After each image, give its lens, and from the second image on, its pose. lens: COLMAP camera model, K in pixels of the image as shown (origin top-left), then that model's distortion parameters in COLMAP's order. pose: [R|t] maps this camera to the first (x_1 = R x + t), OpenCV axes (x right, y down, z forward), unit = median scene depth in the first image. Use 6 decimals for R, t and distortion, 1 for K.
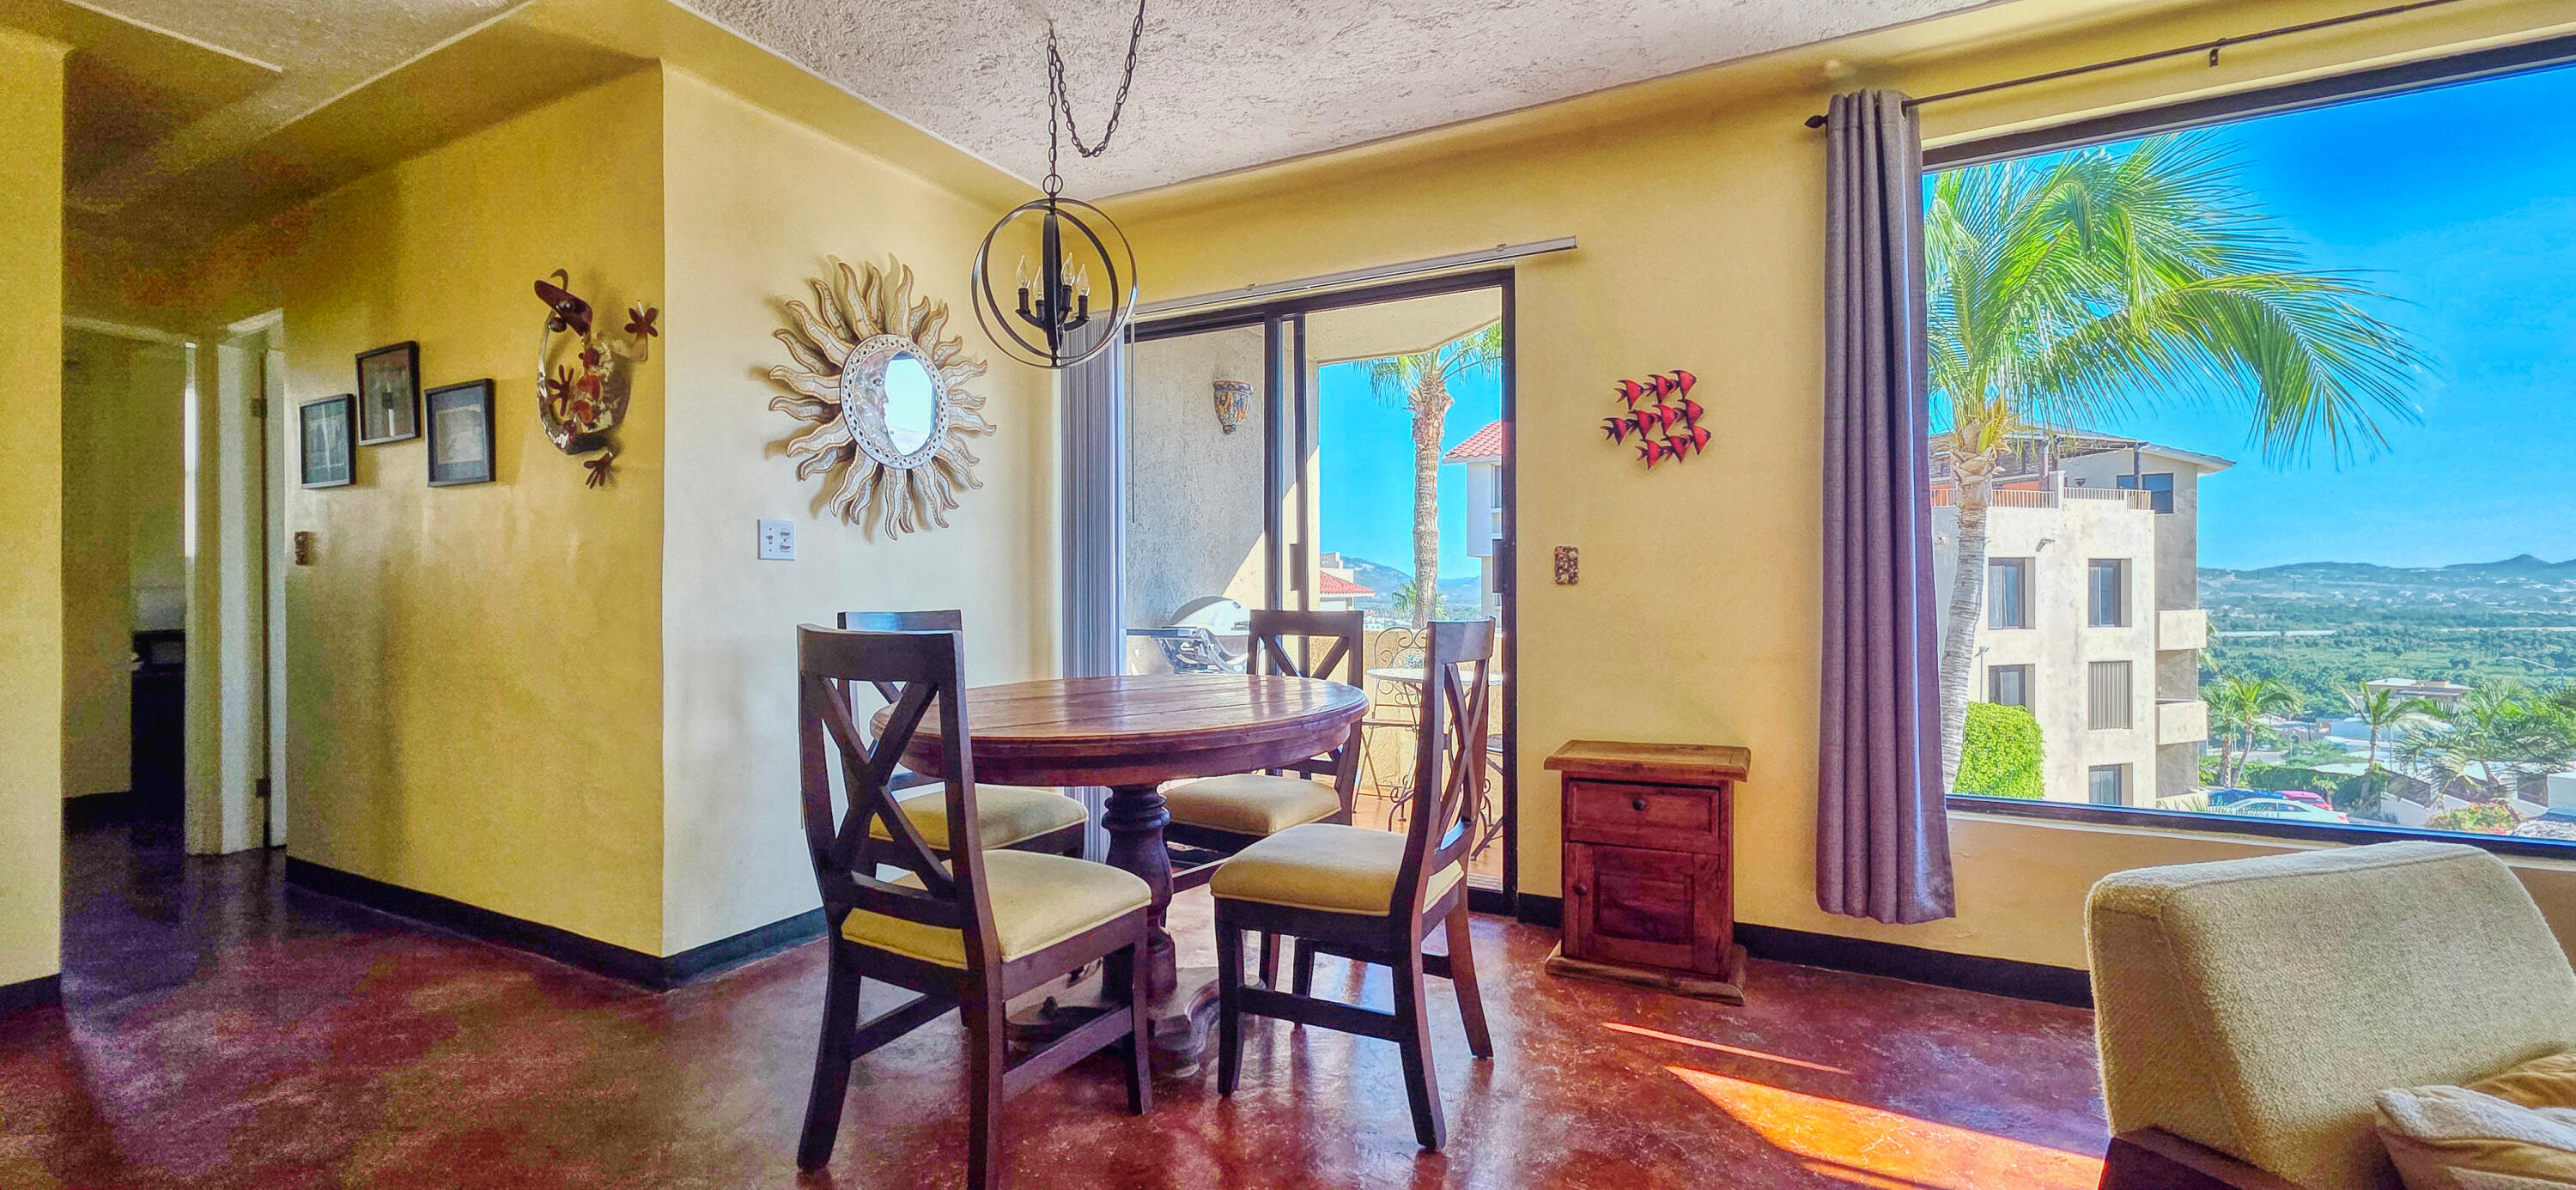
lens RADIAL K [[1053.4, 0, 1271.2], [0, 1053.4, 592.1], [0, 0, 1]] dist [0.000760, 0.001329]
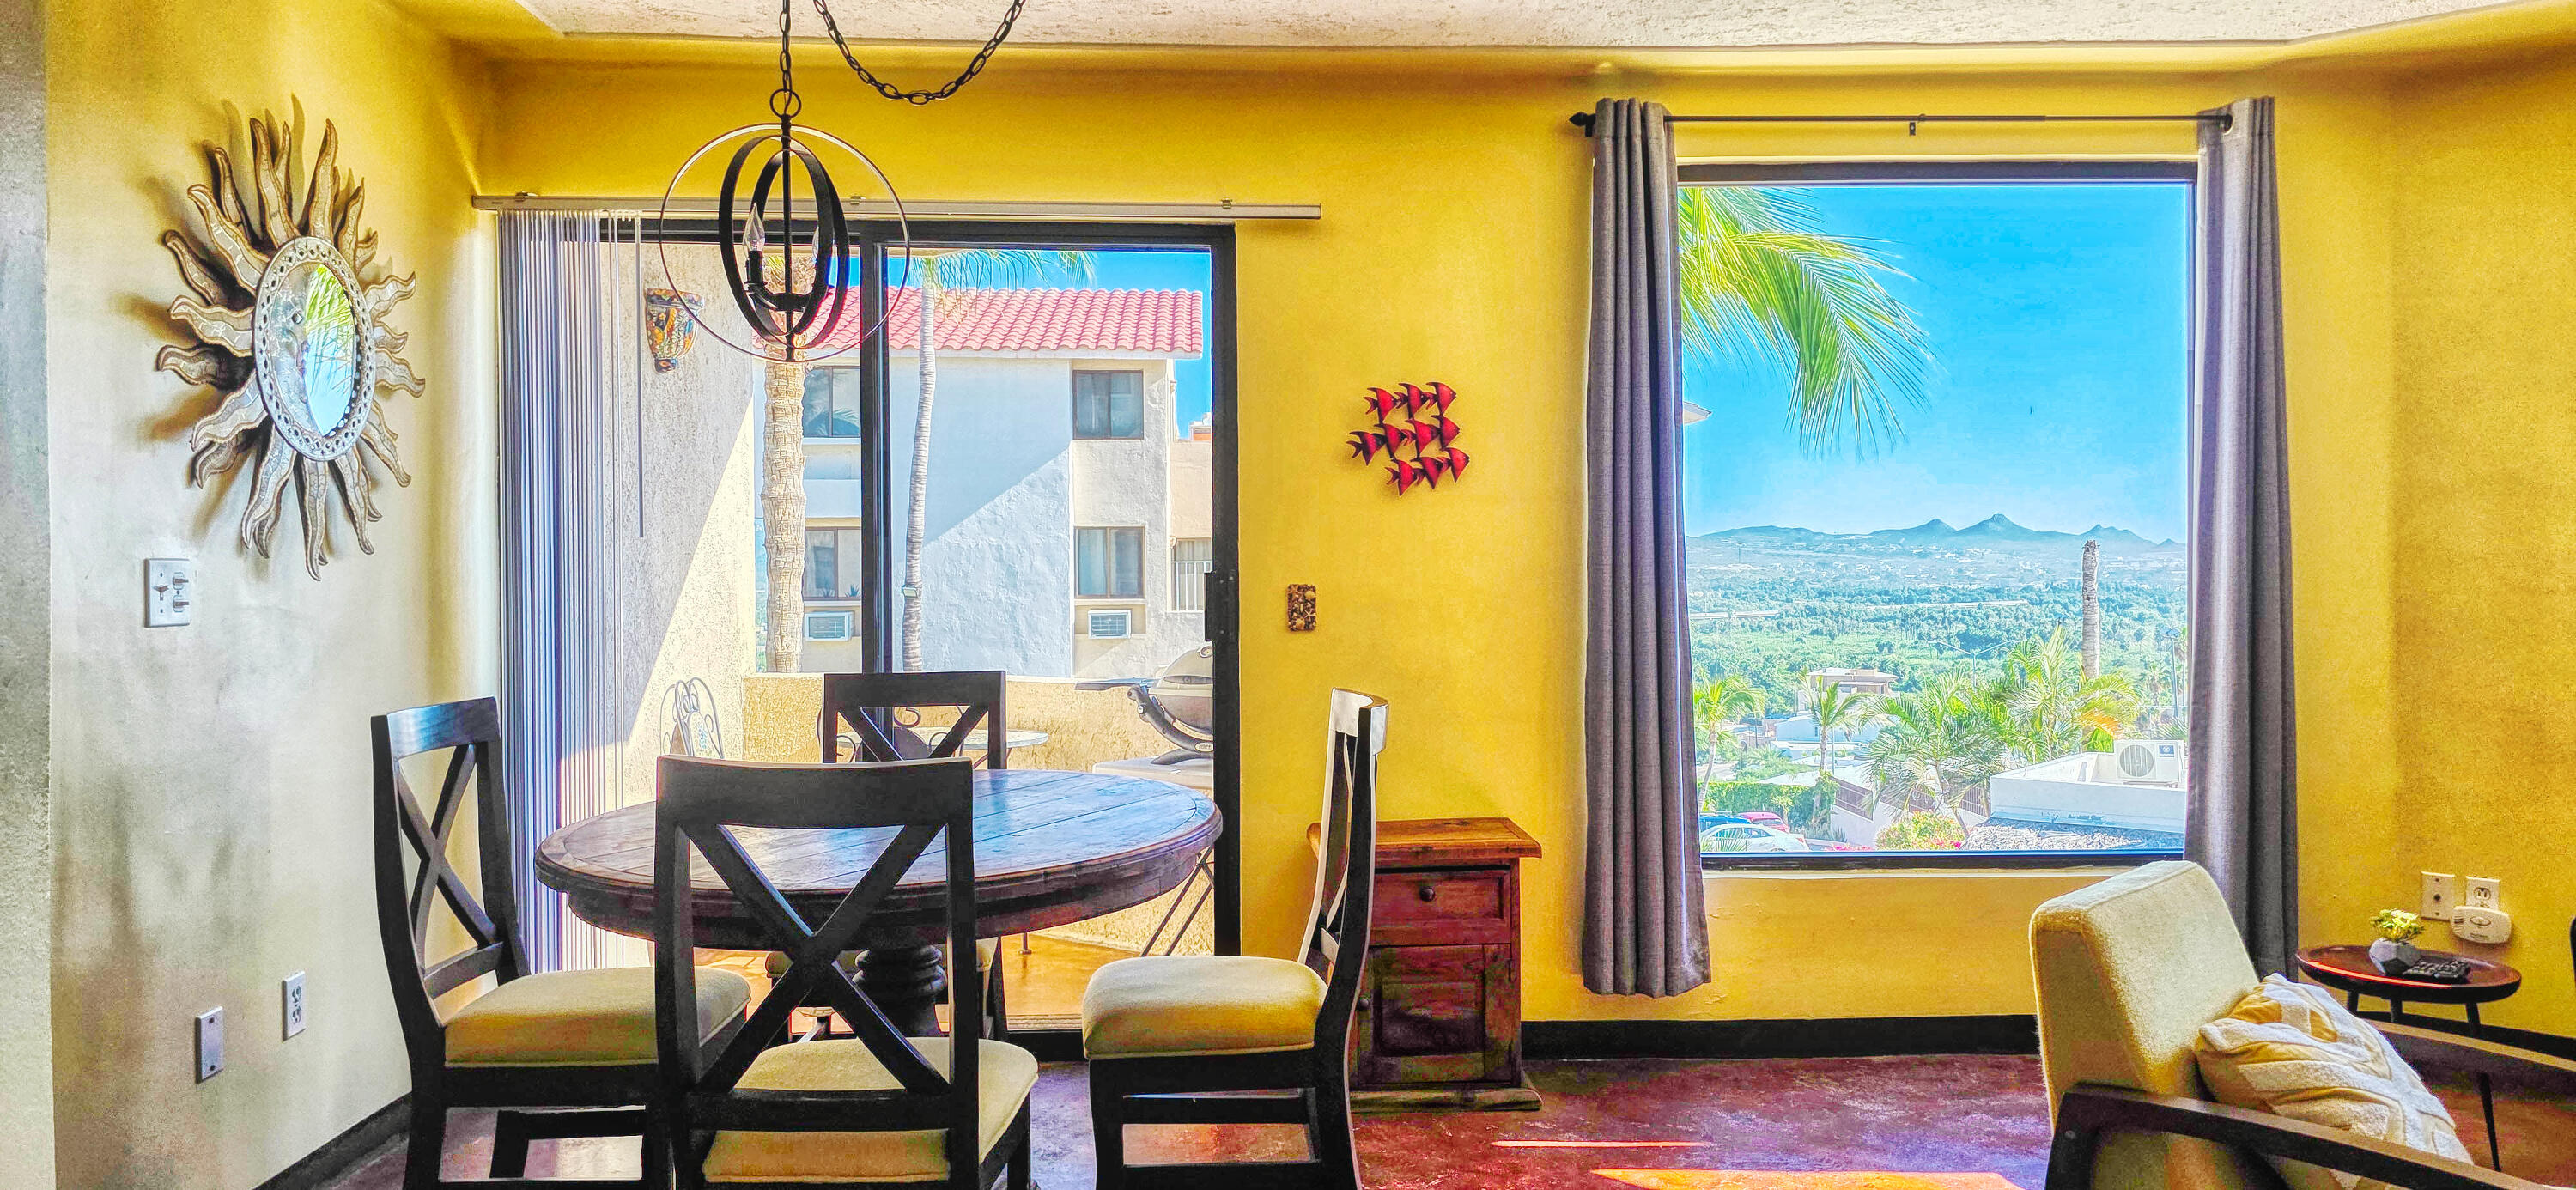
lens RADIAL K [[1733.5, 0, 1345.8], [0, 1733.5, 574.6], [0, 0, 1]] dist [0.064366, -0.012754]
pose [[0.859863, -0.003067, 0.510516, -0.401285], [0.002567, 0.999995, 0.001685, -0.058332], [-0.510519, -0.000138, 0.859867, -0.172027]]
